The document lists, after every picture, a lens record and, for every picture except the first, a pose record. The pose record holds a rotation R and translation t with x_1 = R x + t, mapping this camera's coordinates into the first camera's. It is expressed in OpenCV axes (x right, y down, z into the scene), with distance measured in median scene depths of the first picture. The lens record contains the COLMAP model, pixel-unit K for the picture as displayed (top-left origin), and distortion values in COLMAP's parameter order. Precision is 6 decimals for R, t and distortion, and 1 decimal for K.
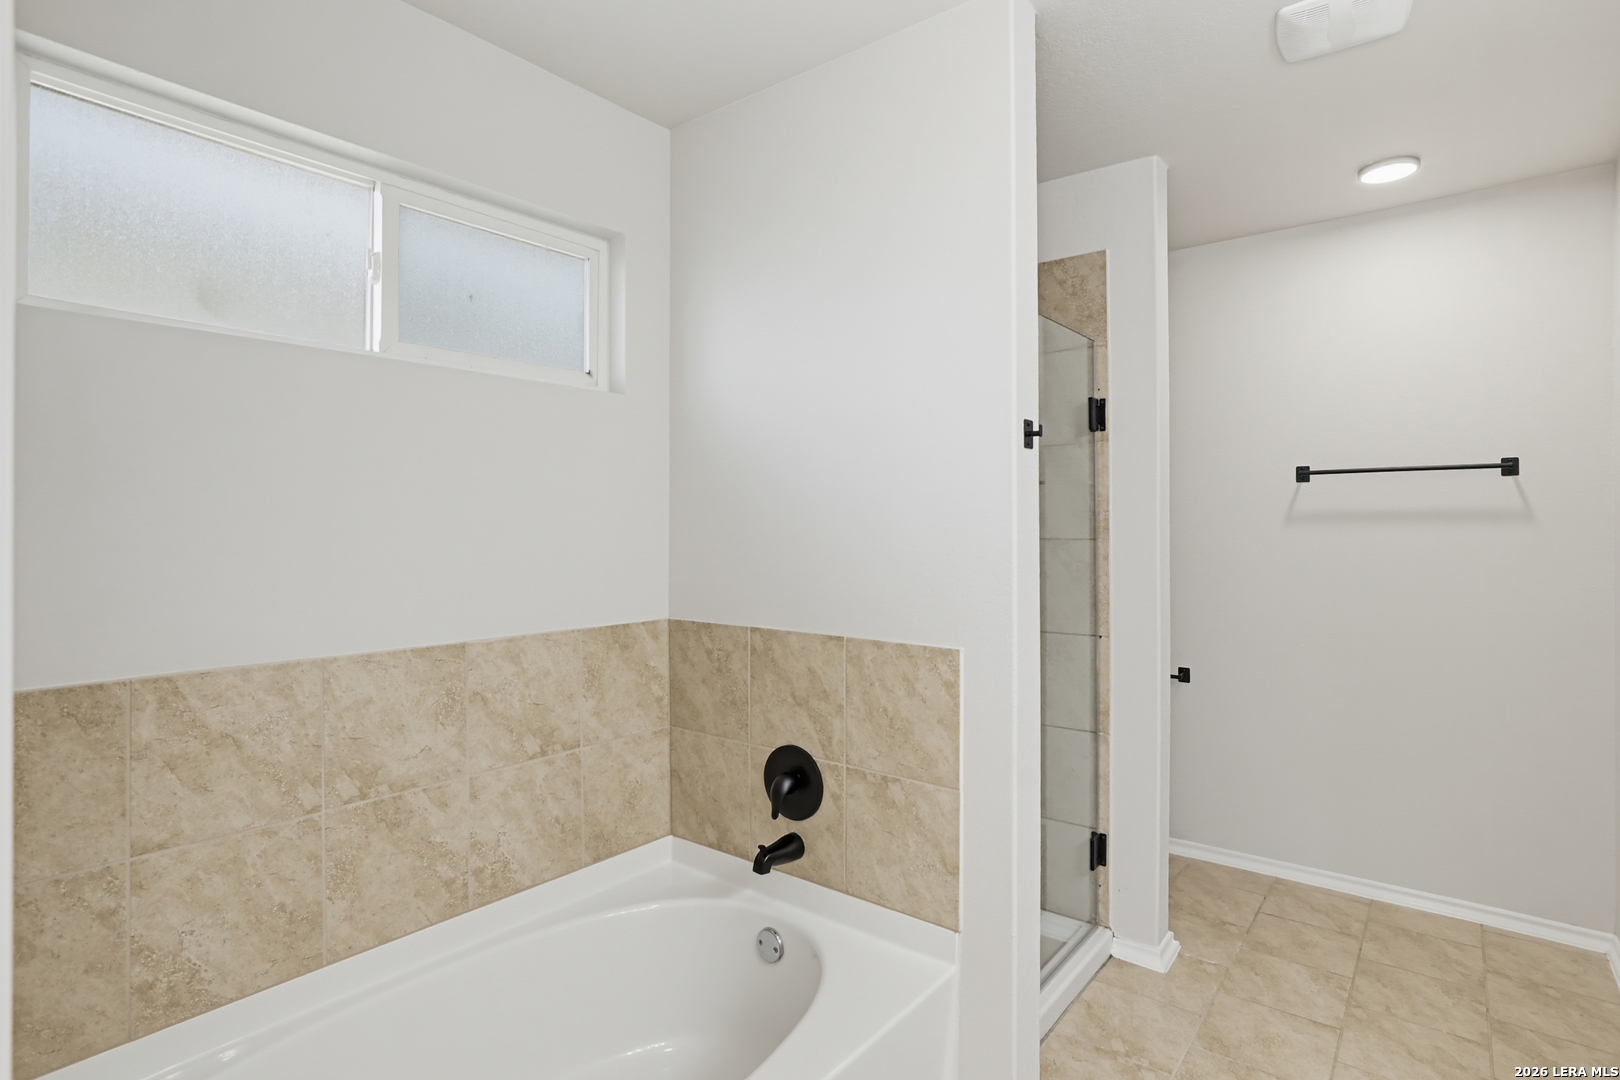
lens RADIAL K [[819.7, 0, 808.4], [0, 819.7, 534.9], [0, 0, 1]] dist [-0.023177, 0.008330]
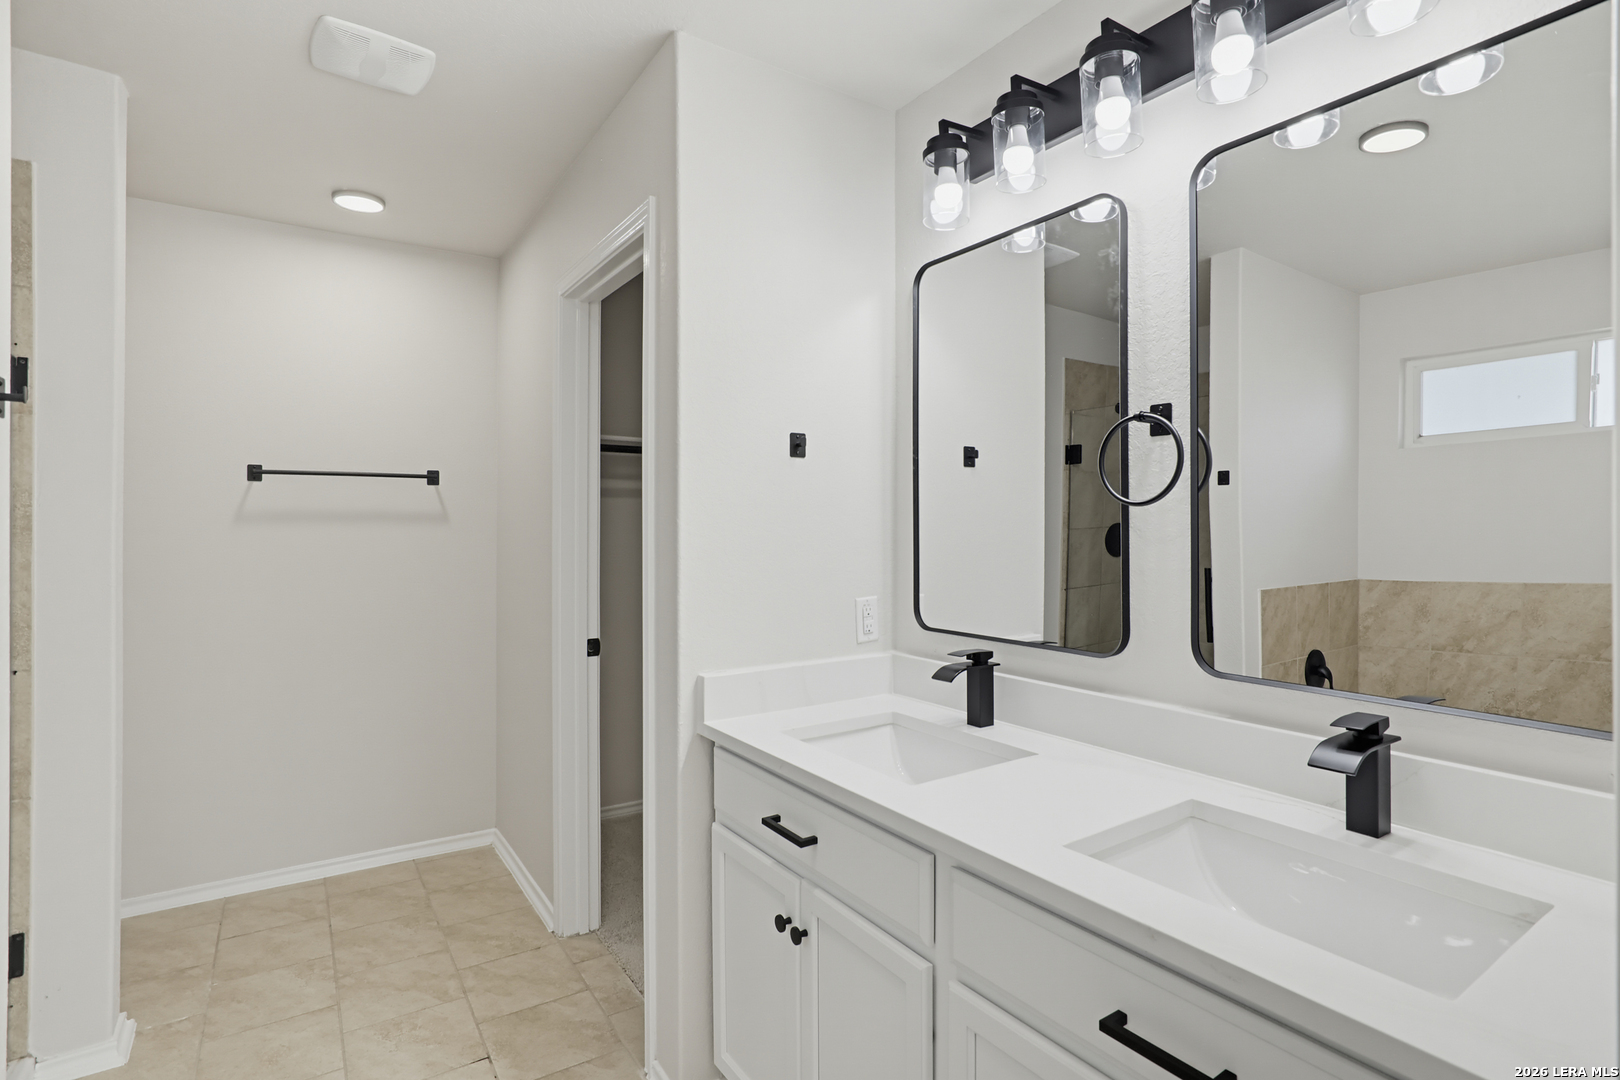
lens RADIAL K [[819.7, 0, 799.4], [0, 819.7, 532.8], [0, 0, 1]] dist [-0.023177, 0.008330]
pose [[0.299828, -0.005708, 0.953976, -0.142339], [0.010179, 0.999944, 0.002784, 0.001854], [-0.953939, 0.008875, 0.299870, 0.093105]]
